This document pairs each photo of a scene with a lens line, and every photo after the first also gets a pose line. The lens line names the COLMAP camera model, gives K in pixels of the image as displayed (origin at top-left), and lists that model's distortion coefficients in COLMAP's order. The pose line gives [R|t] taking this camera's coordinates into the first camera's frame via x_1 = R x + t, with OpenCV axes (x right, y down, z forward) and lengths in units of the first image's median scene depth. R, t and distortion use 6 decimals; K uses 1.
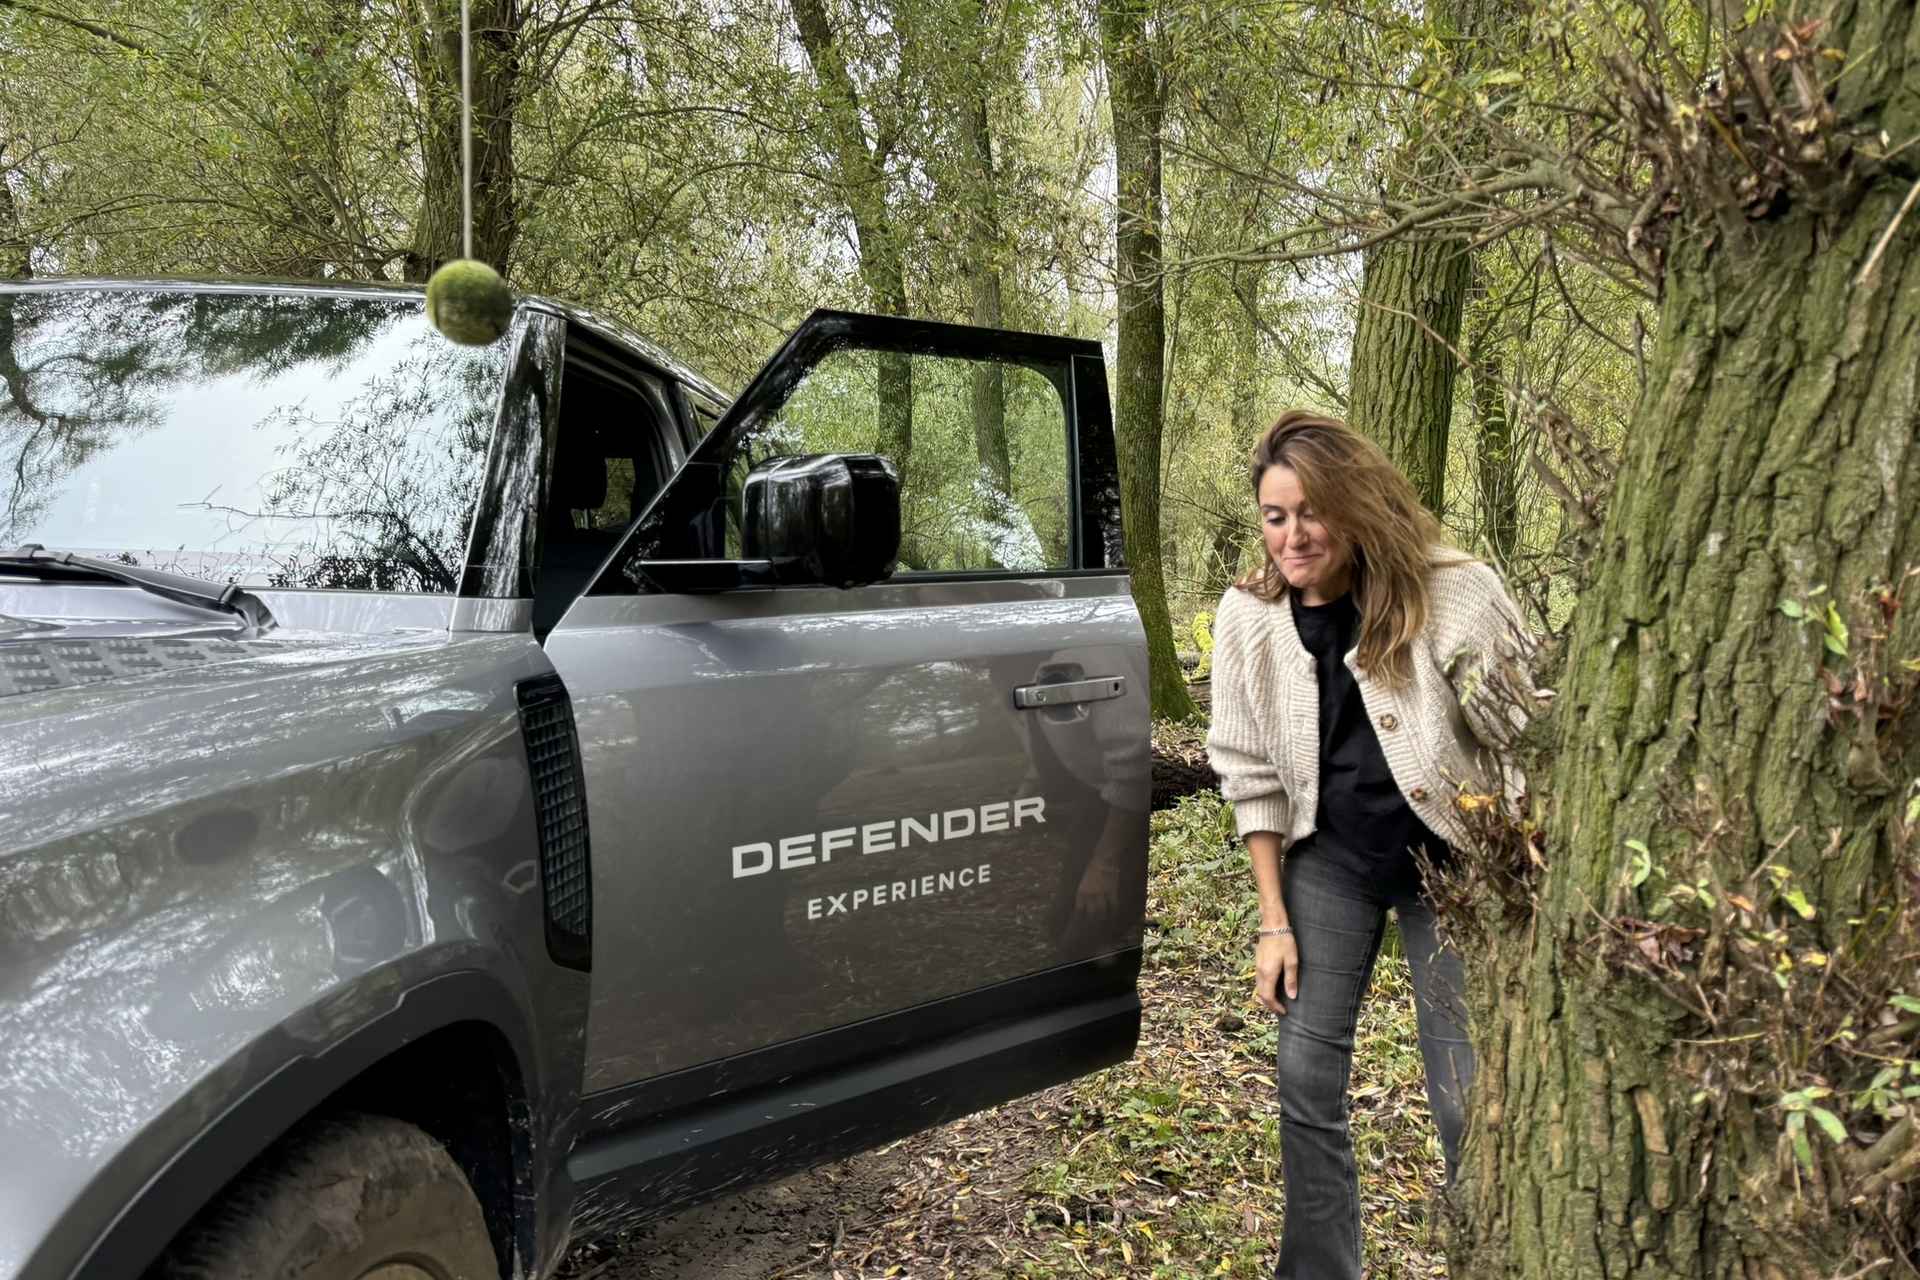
lens RADIAL K [[1324.5, 0, 958.0], [0, 1324.5, 636.8], [0, 0, 1]] dist [0.000307, -0.003822]
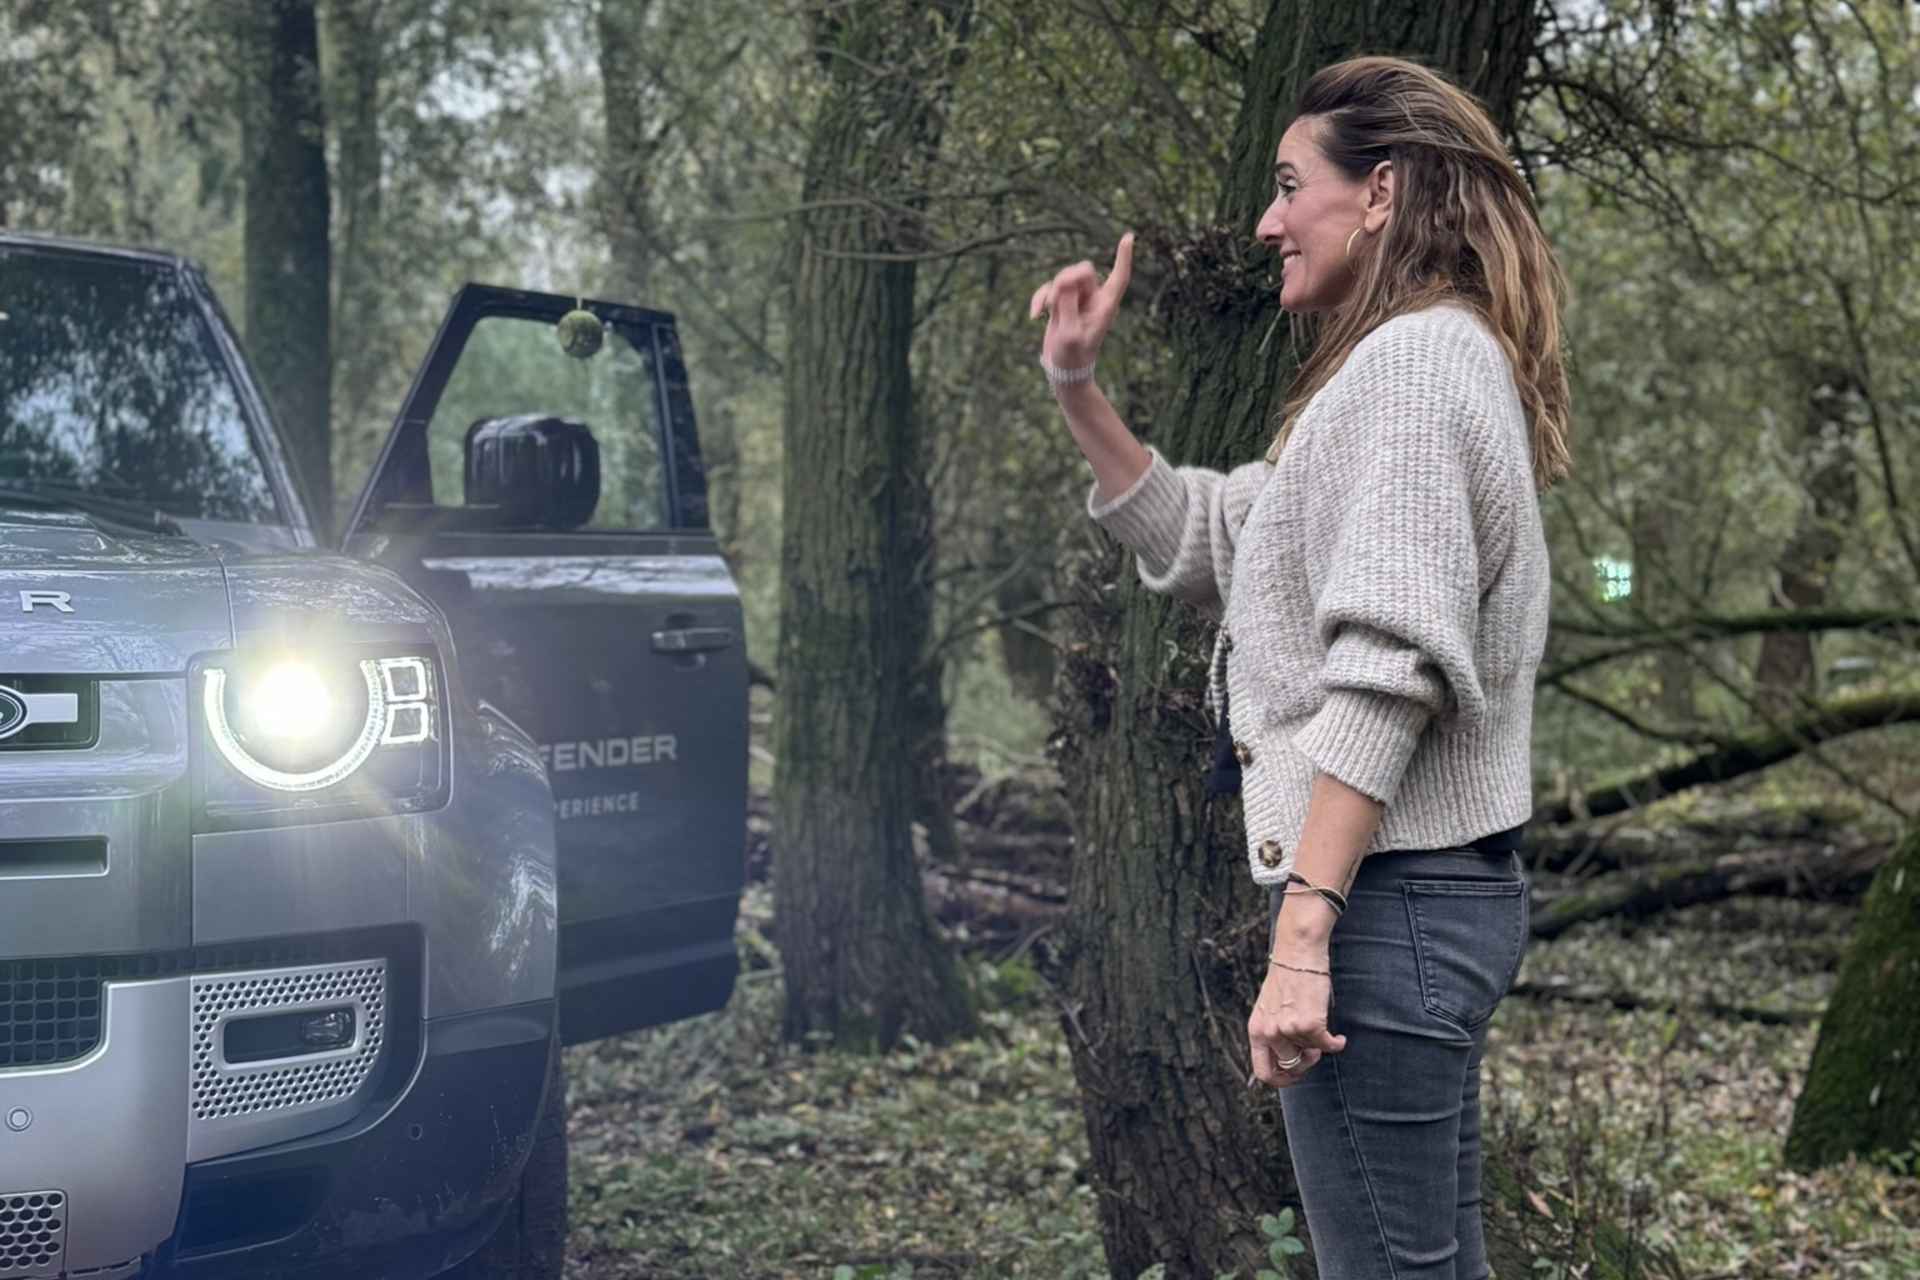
lens RADIAL K [[2271.0, 0, 960.0], [0, 2271.0, 638.8], [0, 0, 1]] dist [-0.002101, 0.000000]
pose [[0.916789, -0.013402, 0.399147, -0.529917], [0.030082, 0.998915, -0.035554, 0.130794], [-0.398237, 0.044603, 0.916197, -0.927138]]
